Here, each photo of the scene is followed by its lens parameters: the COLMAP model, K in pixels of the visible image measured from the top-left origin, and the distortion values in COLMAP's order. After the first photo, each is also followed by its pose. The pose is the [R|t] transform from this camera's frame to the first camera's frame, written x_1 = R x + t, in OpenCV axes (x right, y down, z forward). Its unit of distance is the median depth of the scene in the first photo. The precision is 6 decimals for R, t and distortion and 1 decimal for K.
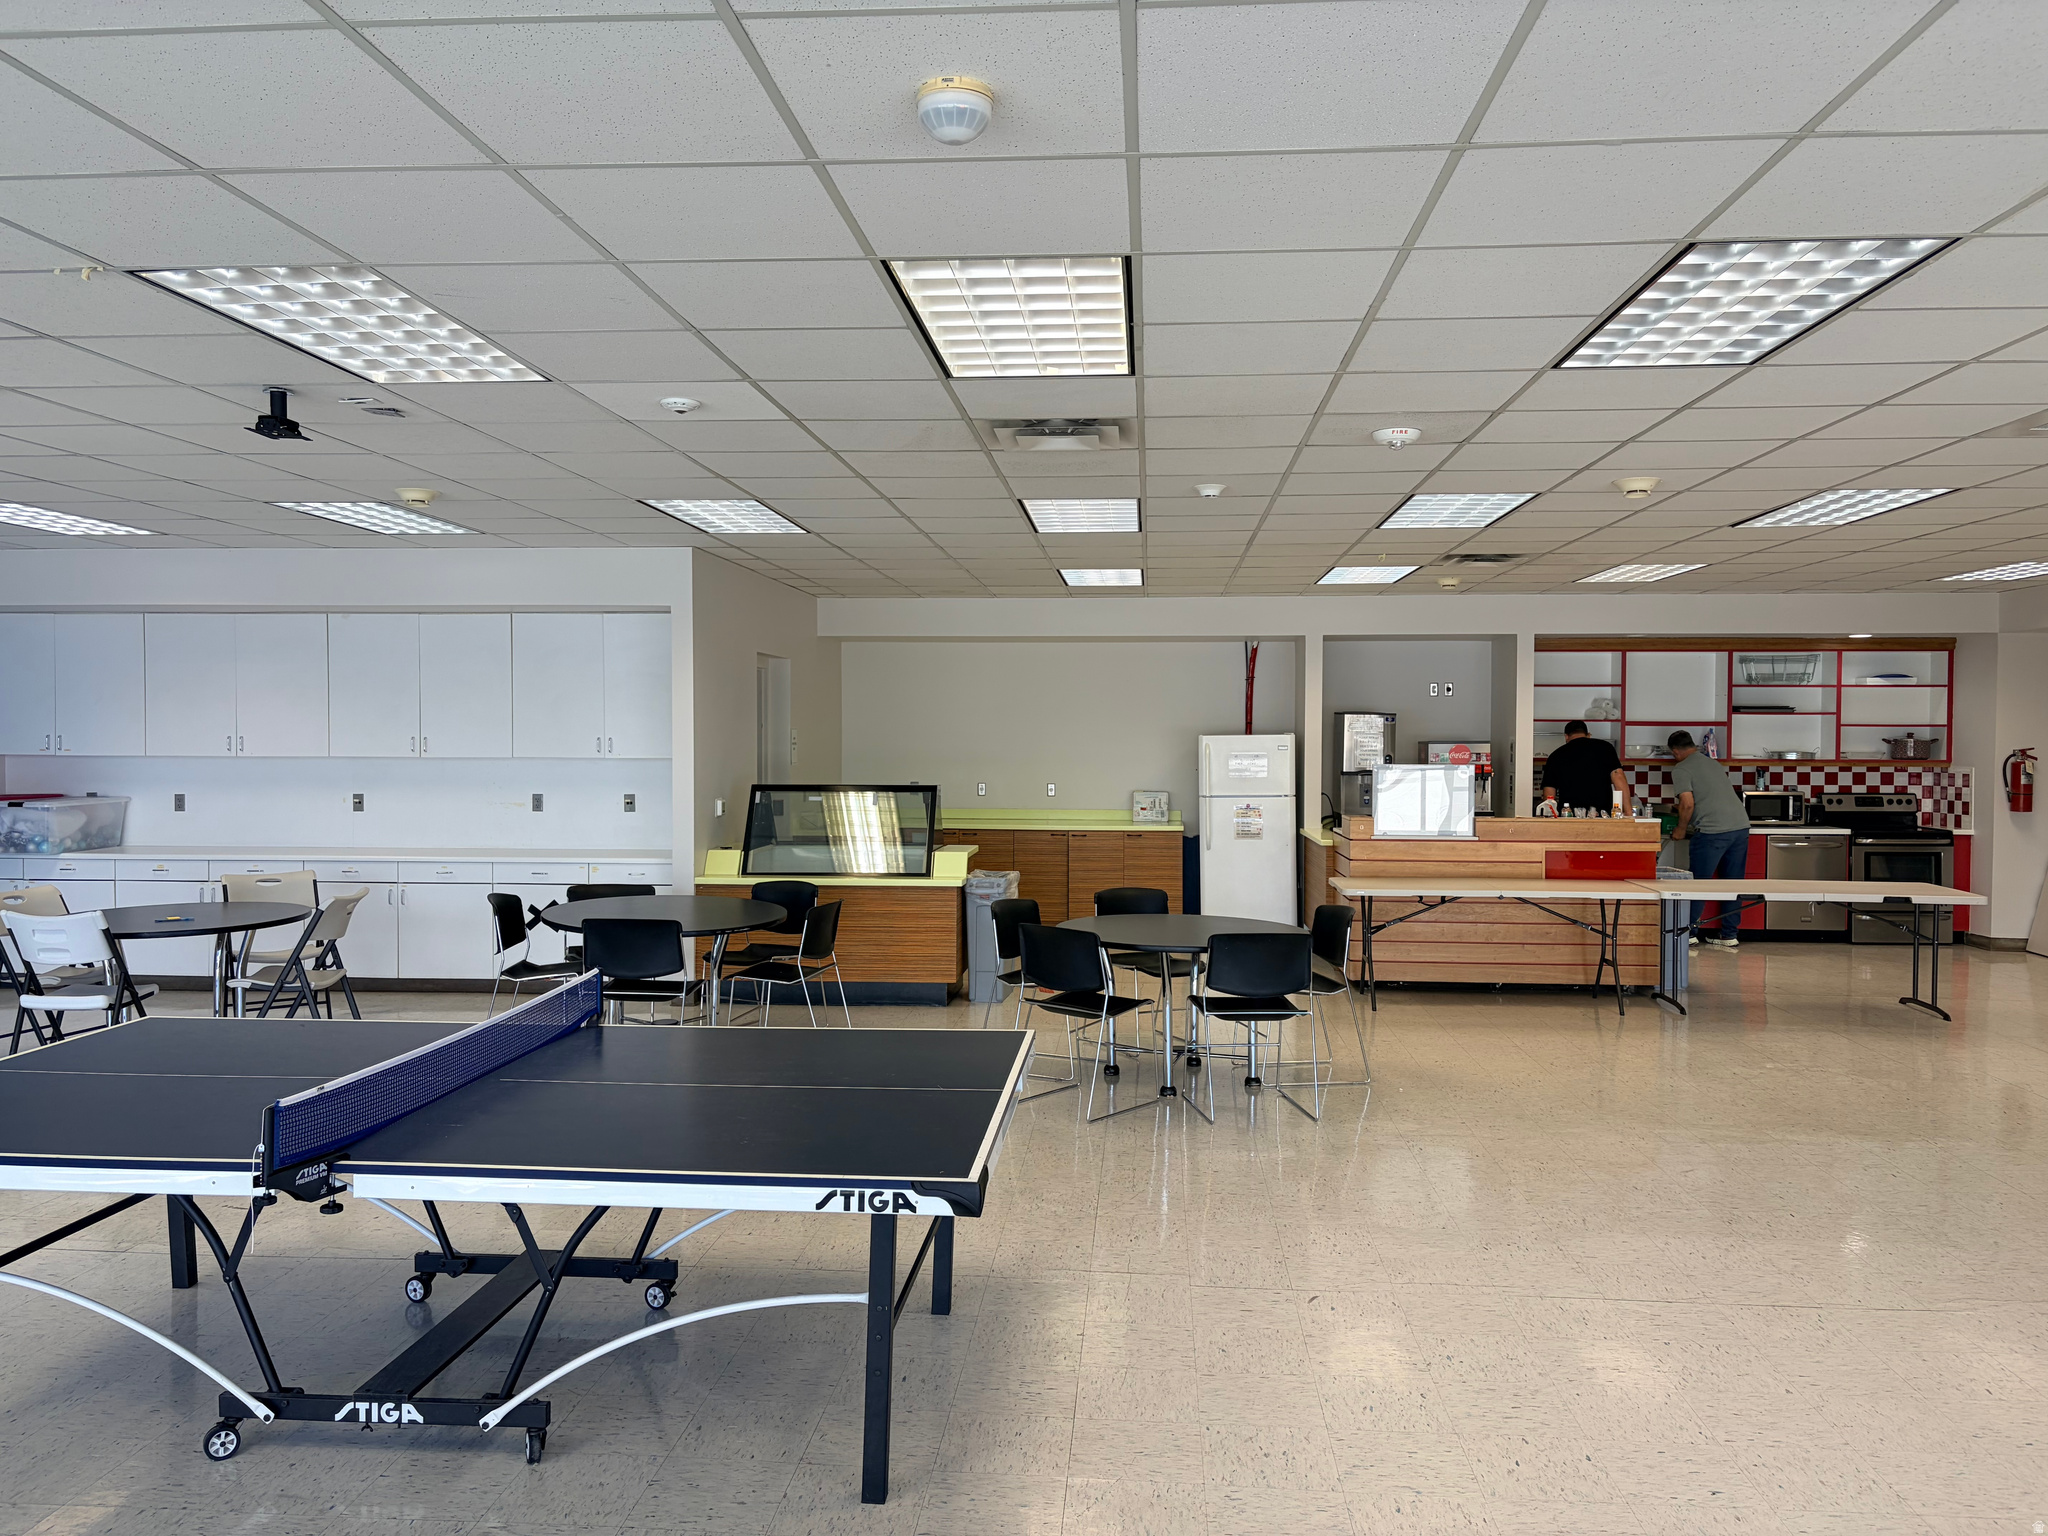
lens RADIAL K [[1541.4, 0, 1043.7], [0, 1541.4, 777.6], [0, 0, 1]] dist [0.050358, -0.037109]
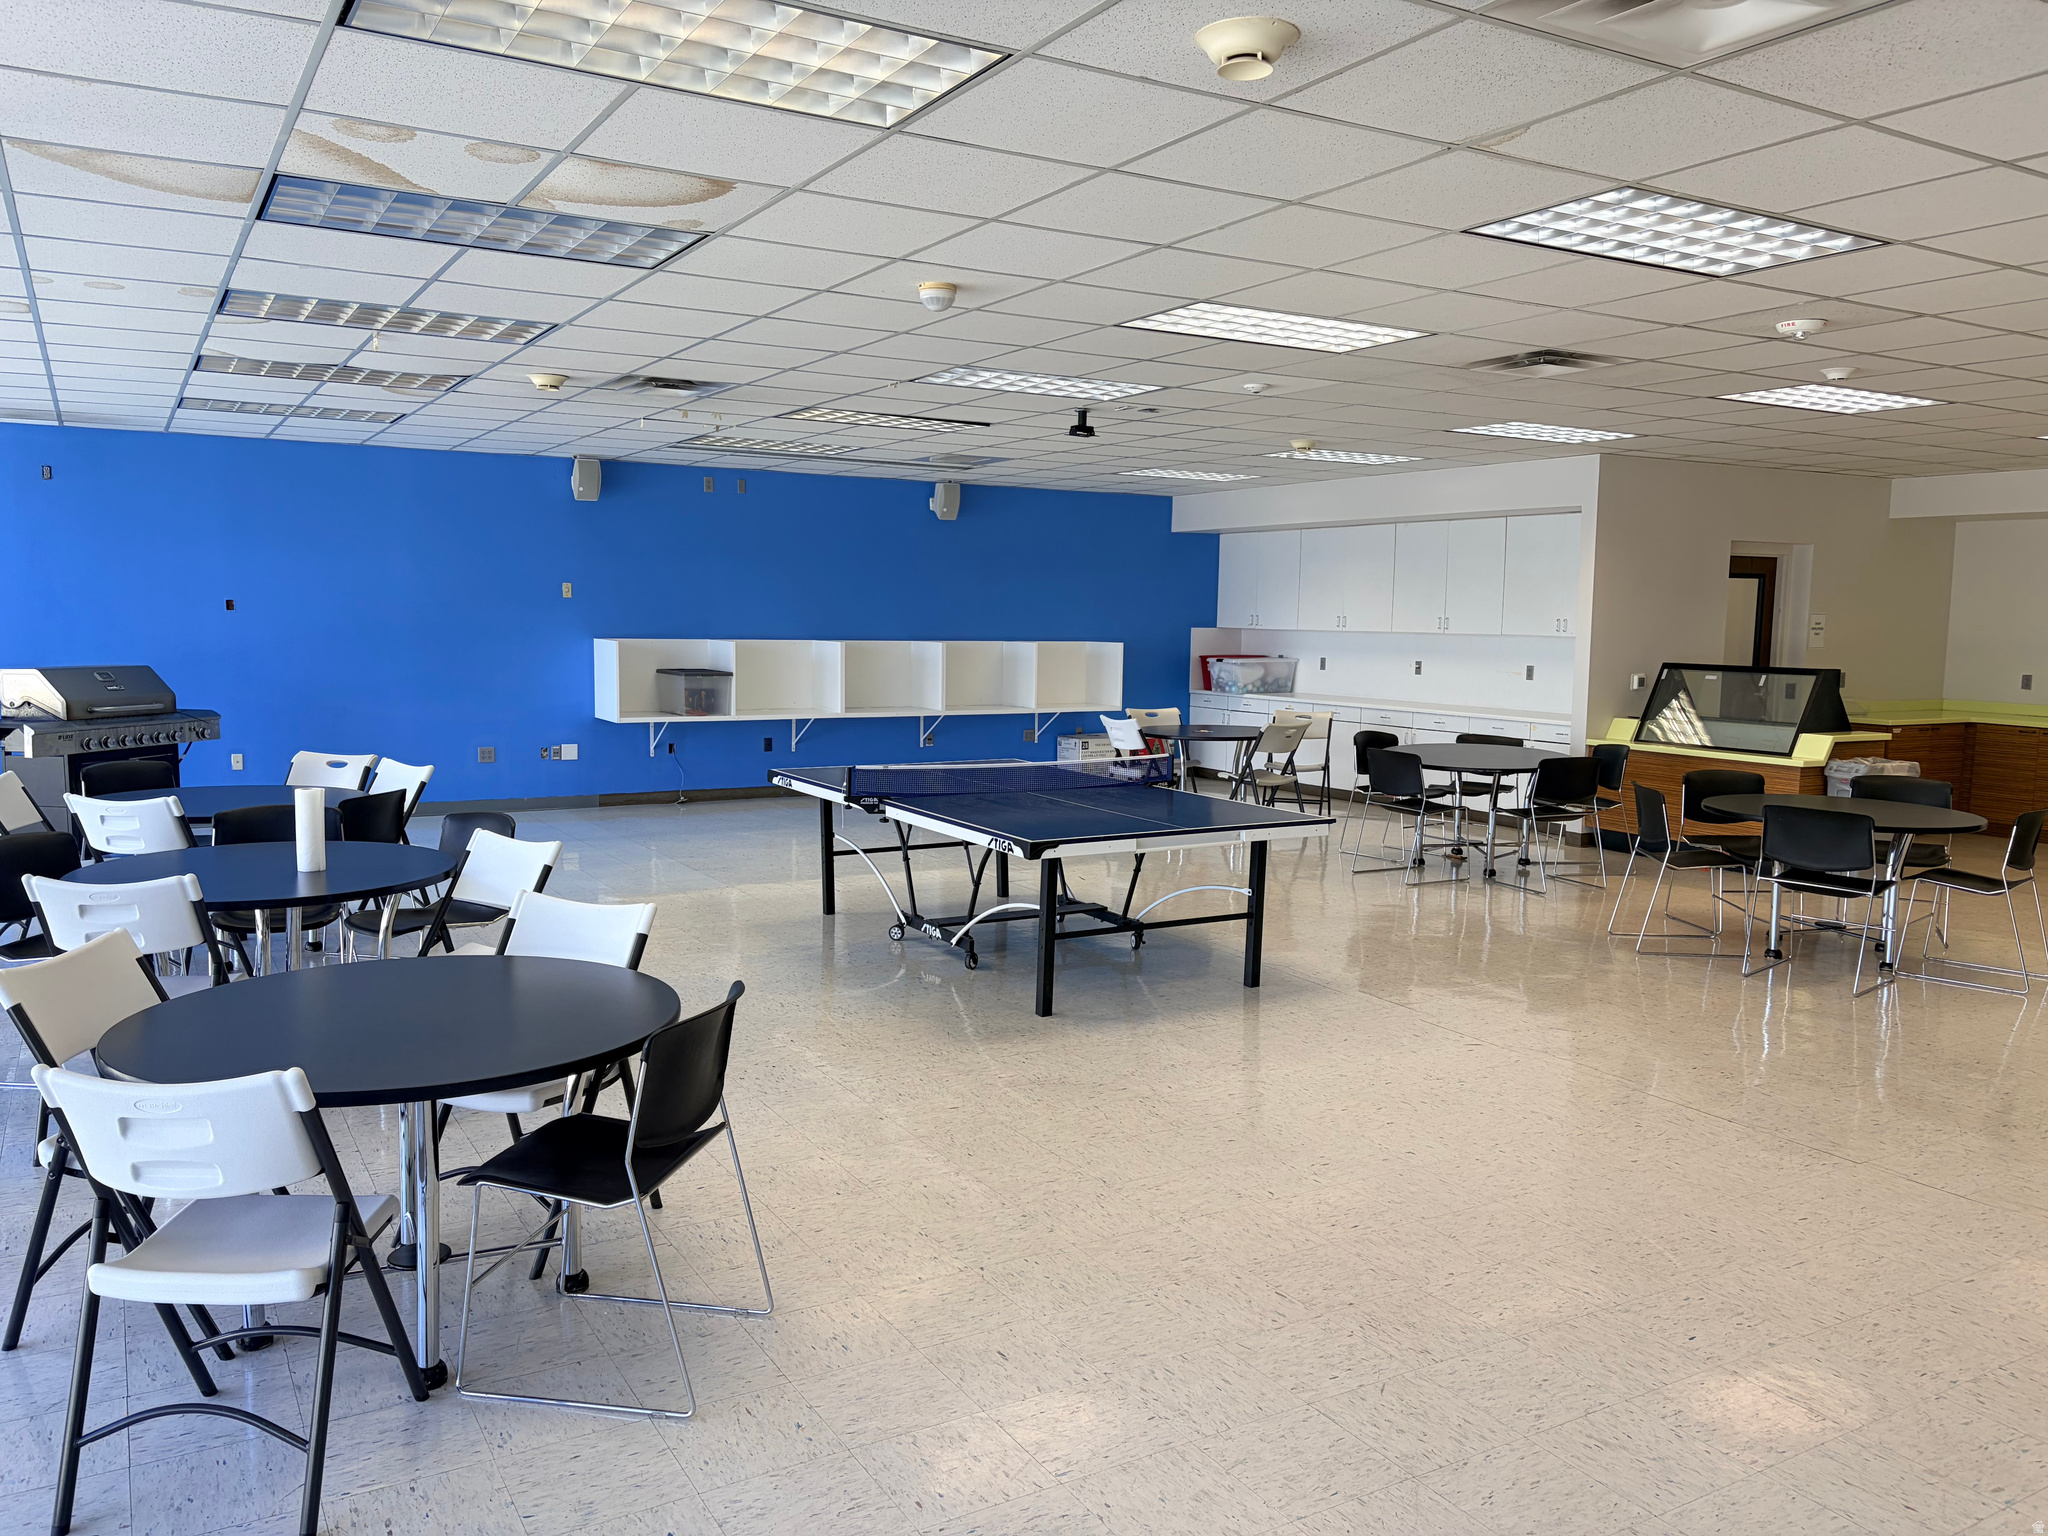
lens RADIAL K [[1541.4, 0, 991.4], [0, 1541.4, 791.3], [0, 0, 1]] dist [0.050358, -0.037109]
pose [[0.553887, 0.102999, -0.826196, 0.458557], [-0.038299, 0.994420, 0.098295, 0.004918], [0.831710, -0.022802, 0.554742, -0.026264]]
